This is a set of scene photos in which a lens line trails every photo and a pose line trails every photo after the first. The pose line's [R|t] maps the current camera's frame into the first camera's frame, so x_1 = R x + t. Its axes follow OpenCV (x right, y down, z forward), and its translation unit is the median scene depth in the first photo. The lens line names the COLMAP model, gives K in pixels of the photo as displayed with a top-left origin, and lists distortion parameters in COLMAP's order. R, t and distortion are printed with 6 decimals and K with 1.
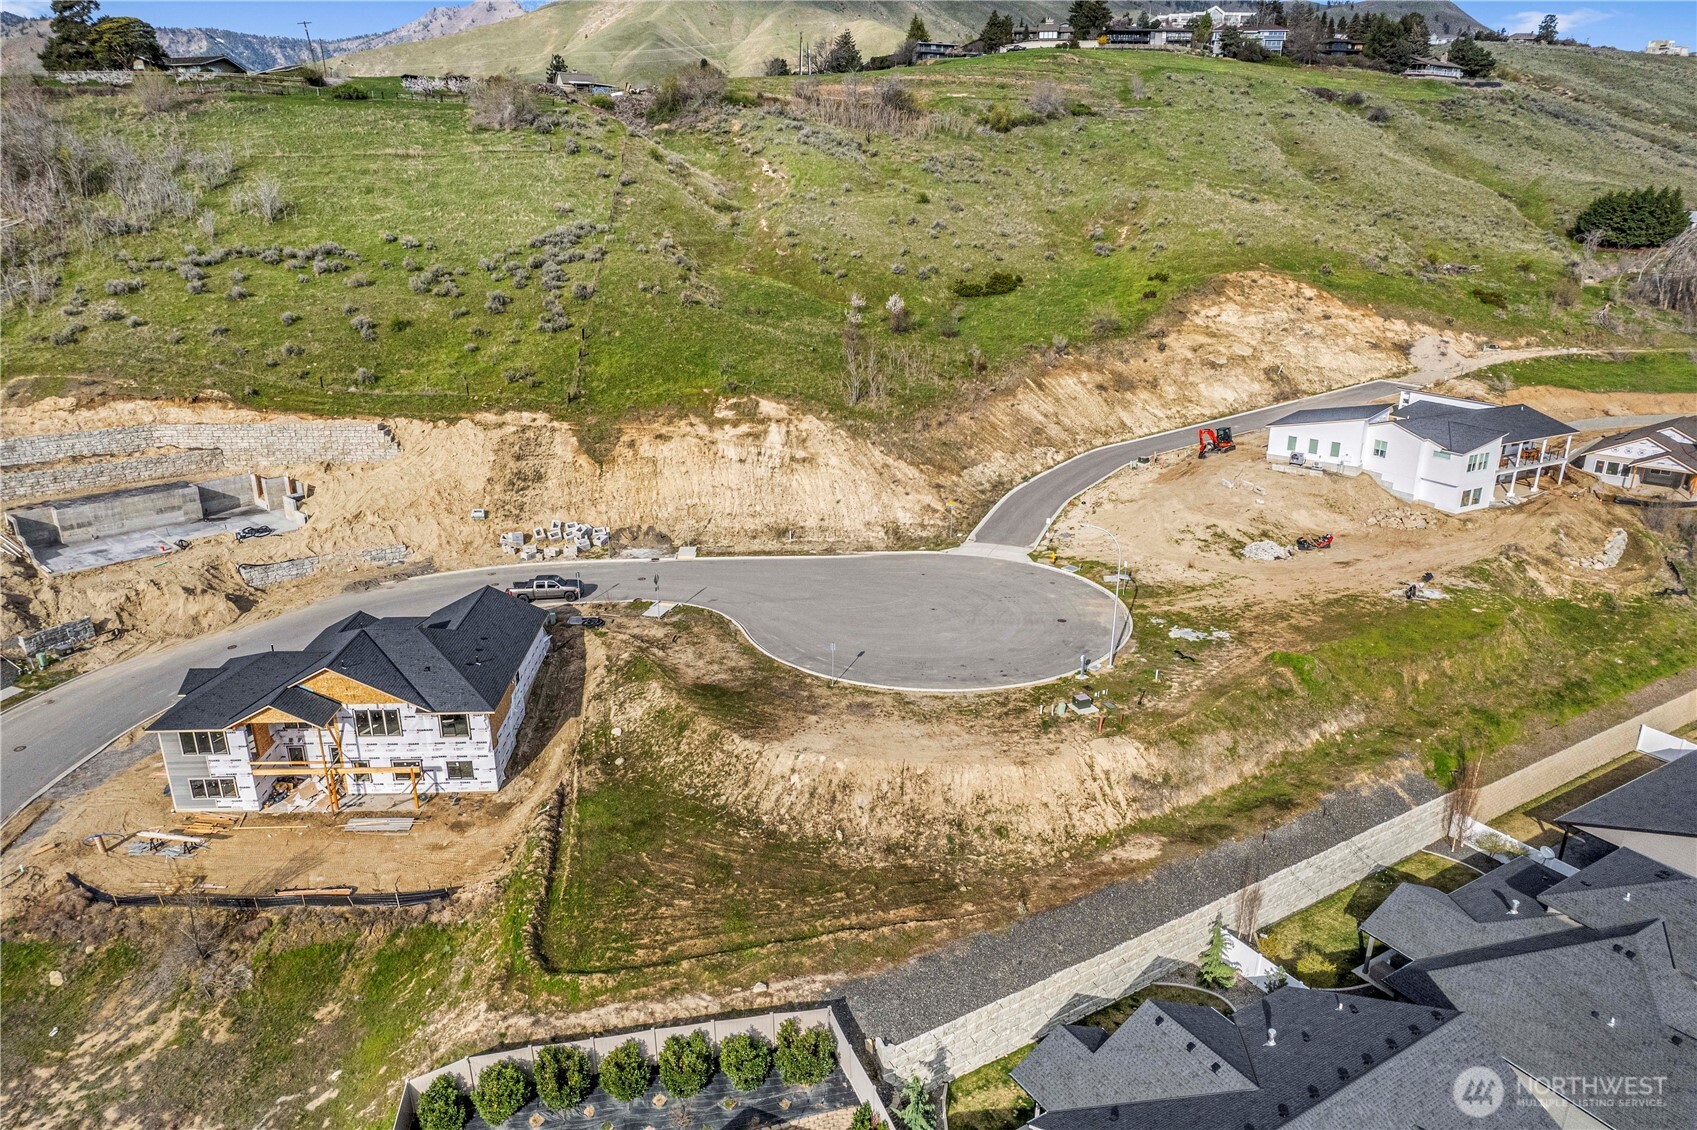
lens RADIAL K [[1084.8, 0, 841.6], [0, 1084.8, 572.5], [0, 0, 1]] dist [-0.075519, 0.063573]
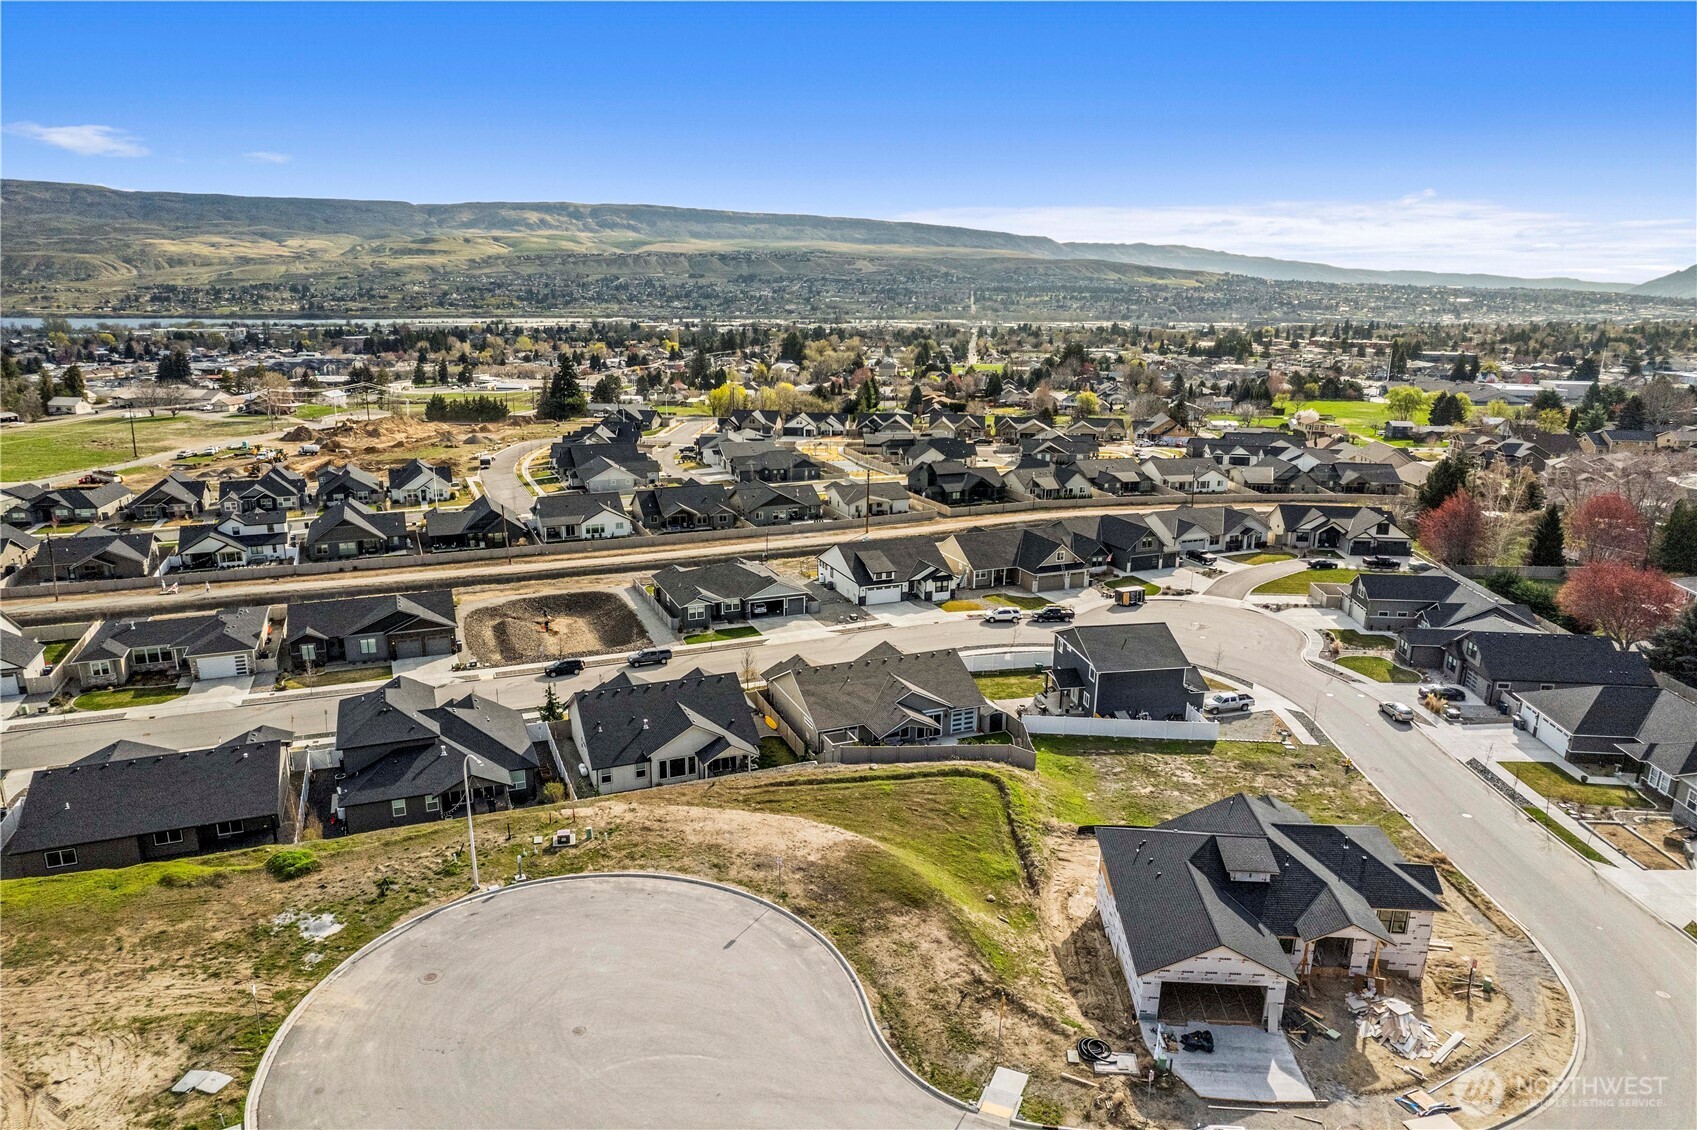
lens RADIAL K [[1084.8, 0, 841.6], [0, 1084.8, 572.5], [0, 0, 1]] dist [-0.075519, 0.063573]
pose [[-0.990335, -0.049912, 0.129401, -0.160086], [0.031011, 0.829694, 0.557356, -0.621288], [-0.135182, 0.555983, -0.820128, 1.530070]]
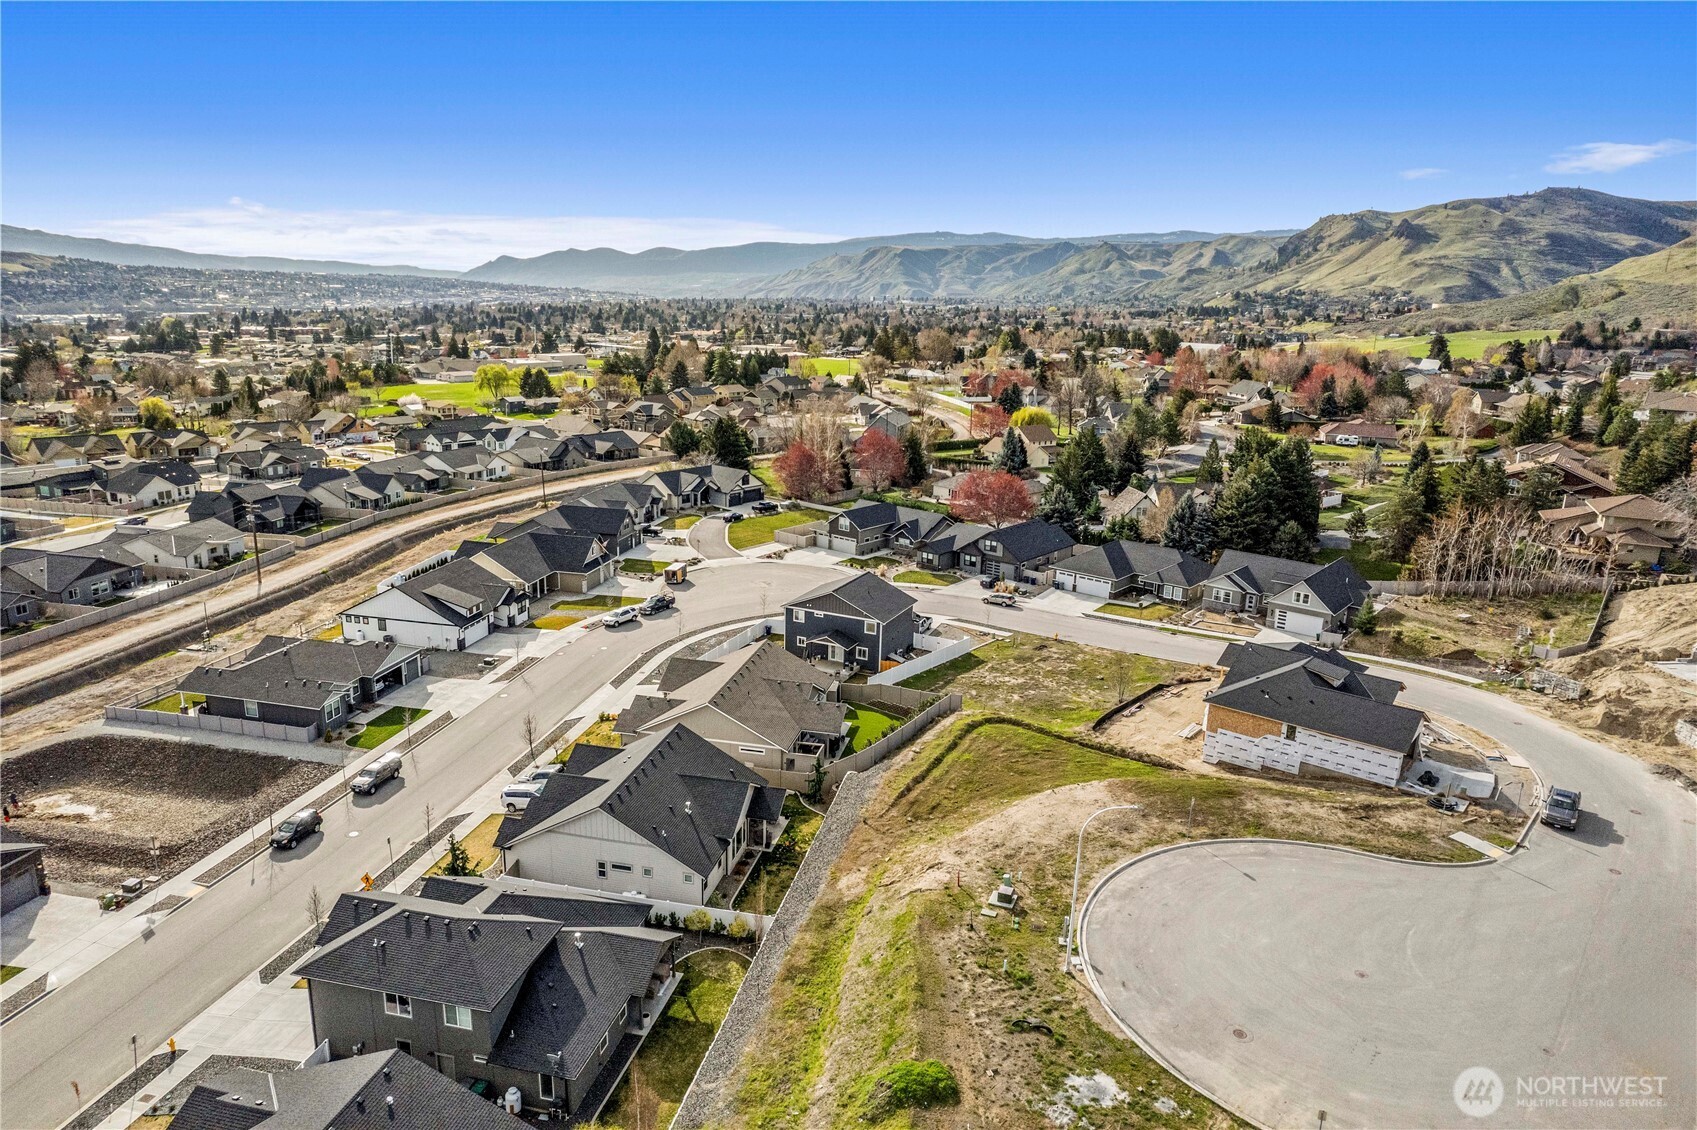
lens RADIAL K [[1084.8, 0, 841.6], [0, 1084.8, 572.5], [0, 0, 1]] dist [-0.075519, 0.063573]
pose [[-0.683057, 0.166016, -0.711246, 0.847534], [-0.262388, 0.853031, 0.451099, -0.455994], [0.681605, 0.494749, -0.539109, 1.144947]]
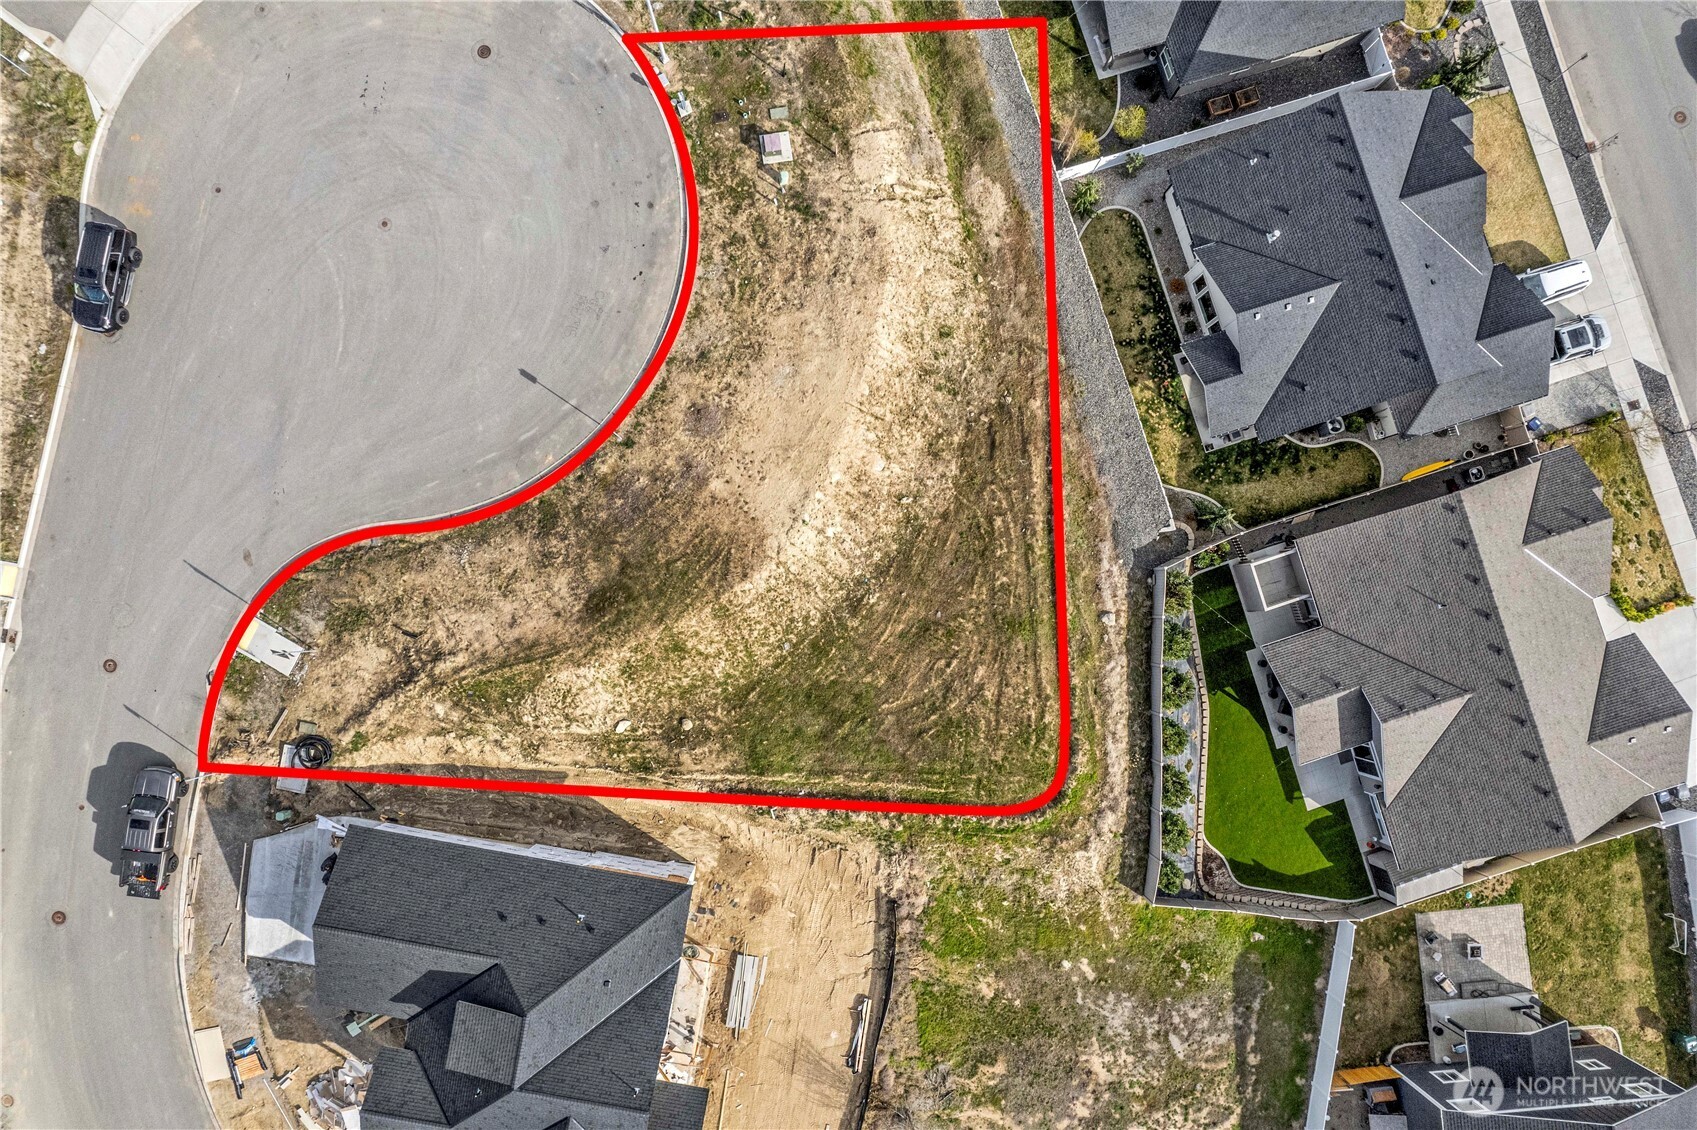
lens RADIAL K [[1084.8, 0, 841.6], [0, 1084.8, 572.5], [0, 0, 1]] dist [-0.075519, 0.063573]
pose [[0.224723, -0.973853, 0.033318, -0.083657], [0.300836, 0.101861, 0.948221, -0.514034], [-0.926821, -0.203064, 0.315860, 0.583107]]
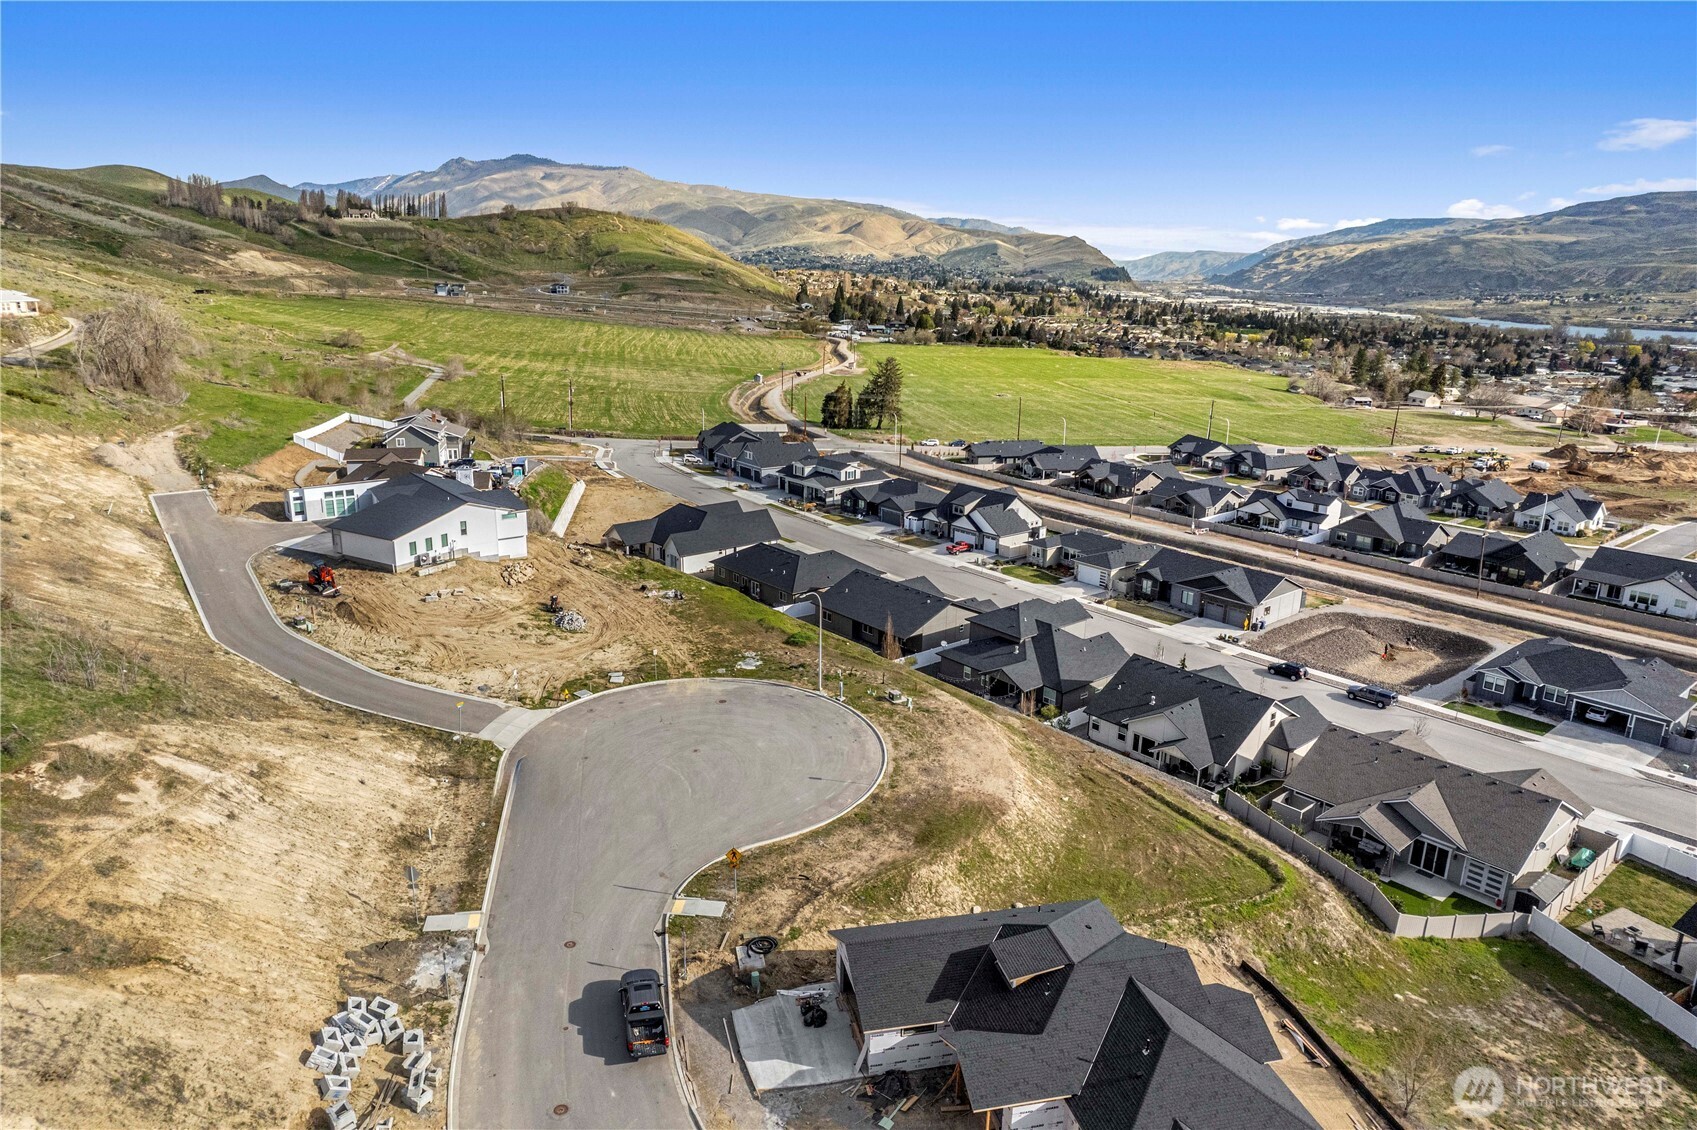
lens RADIAL K [[1084.8, 0, 841.6], [0, 1084.8, 572.5], [0, 0, 1]] dist [-0.075519, 0.063573]
pose [[-0.164406, -0.275630, 0.947100, -0.962700], [0.301127, 0.900305, 0.314283, -0.445697], [-0.939305, 0.336868, -0.065016, 0.996297]]
